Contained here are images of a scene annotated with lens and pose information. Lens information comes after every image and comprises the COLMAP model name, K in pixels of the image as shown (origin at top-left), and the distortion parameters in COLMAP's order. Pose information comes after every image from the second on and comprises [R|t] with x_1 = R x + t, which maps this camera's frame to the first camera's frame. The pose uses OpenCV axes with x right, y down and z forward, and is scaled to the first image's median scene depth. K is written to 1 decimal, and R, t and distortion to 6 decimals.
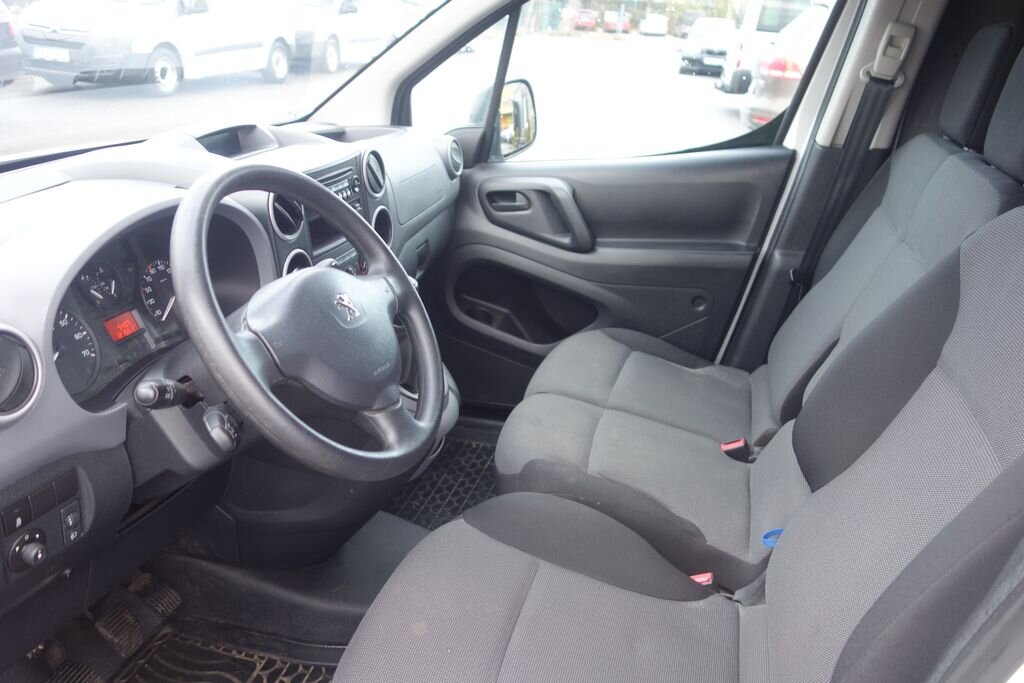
lens RADIAL K [[813.0, 0, 515.0], [0, 813.0, 340.8], [0, 0, 1]] dist [0.002735, -0.003574]
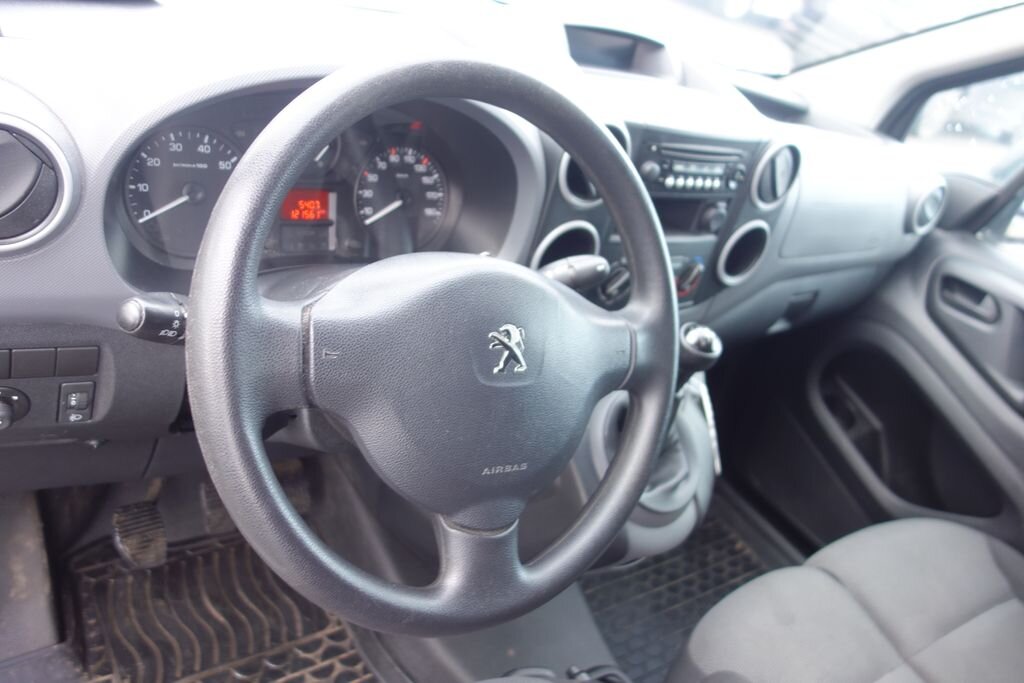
lens RADIAL K [[813.0, 0, 506.3], [0, 813.0, 339.8], [0, 0, 1]] dist [0.002735, -0.003574]
pose [[0.734108, 0.525444, -0.430109, 0.022180], [-0.502035, 0.846490, 0.177245, -0.083697], [0.457215, 0.085813, 0.885206, 0.265170]]
